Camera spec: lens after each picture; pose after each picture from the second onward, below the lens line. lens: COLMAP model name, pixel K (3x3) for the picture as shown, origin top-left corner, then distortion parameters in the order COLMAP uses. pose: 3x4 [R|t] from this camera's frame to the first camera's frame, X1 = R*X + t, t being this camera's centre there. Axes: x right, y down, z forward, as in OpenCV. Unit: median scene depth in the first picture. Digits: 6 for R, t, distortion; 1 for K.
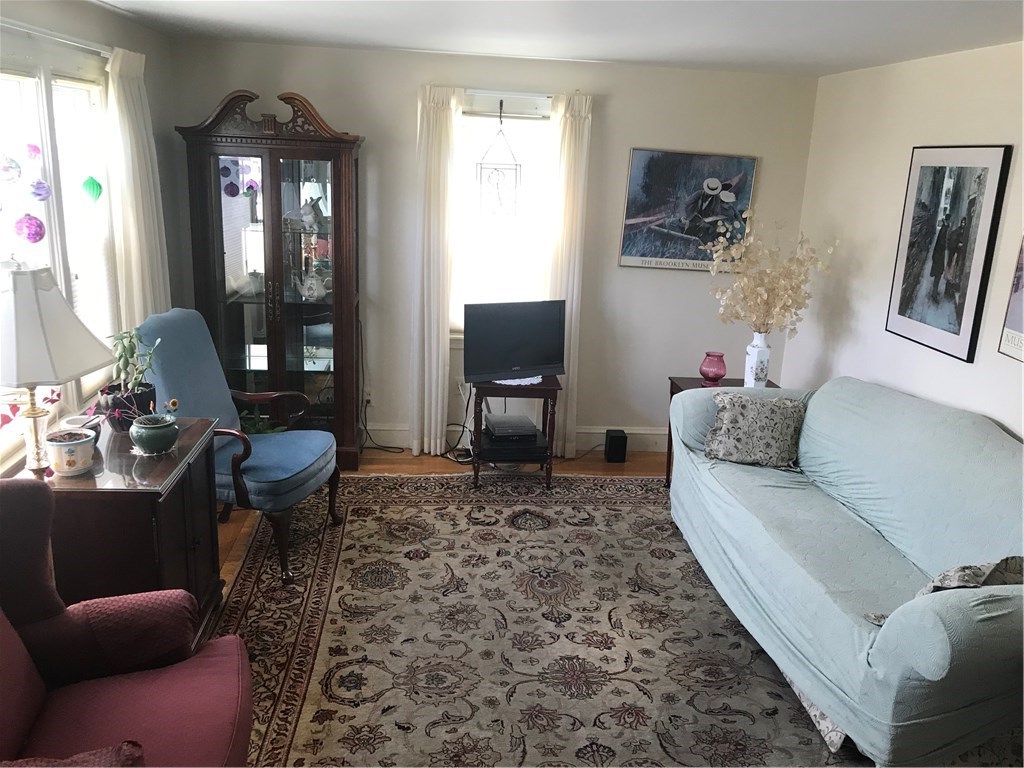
lens RADIAL K [[839.7, 0, 510.3], [0, 839.7, 379.0], [0, 0, 1]] dist [0.038606, -0.051787]
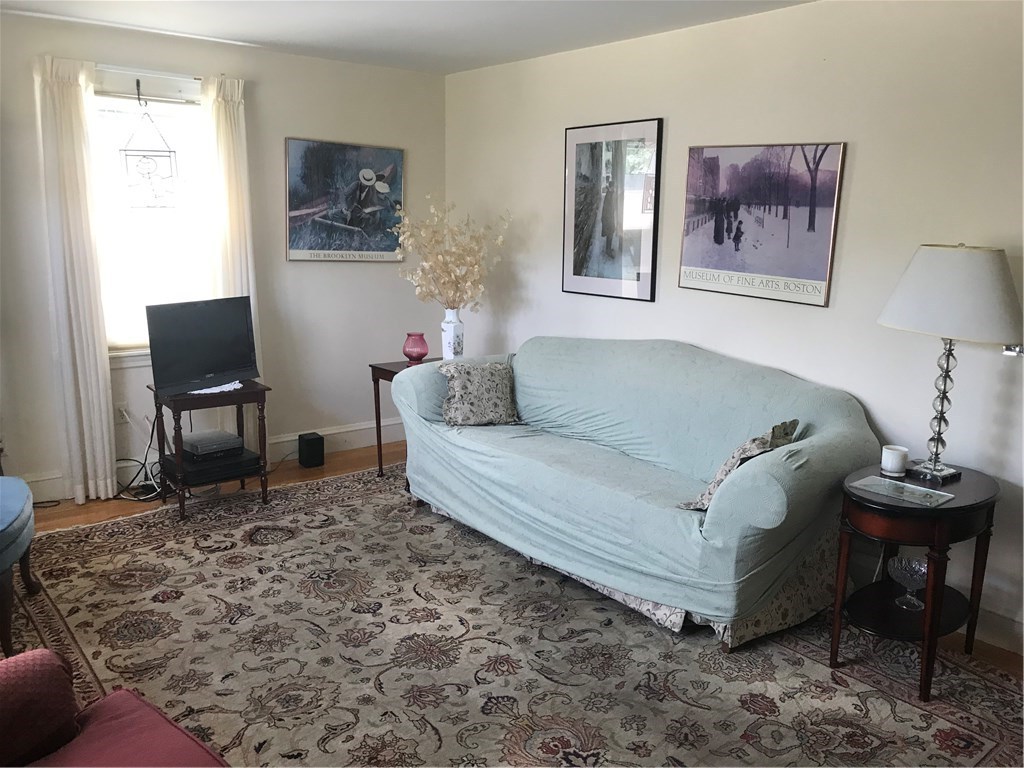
lens RADIAL K [[839.7, 0, 509.0], [0, 839.7, 379.3], [0, 0, 1]] dist [0.038606, -0.051787]
pose [[0.841919, -0.136312, 0.522104, -0.229900], [0.160644, 0.987011, -0.001356, 0.051013], [-0.515137, 0.085015, 0.852881, 0.089136]]
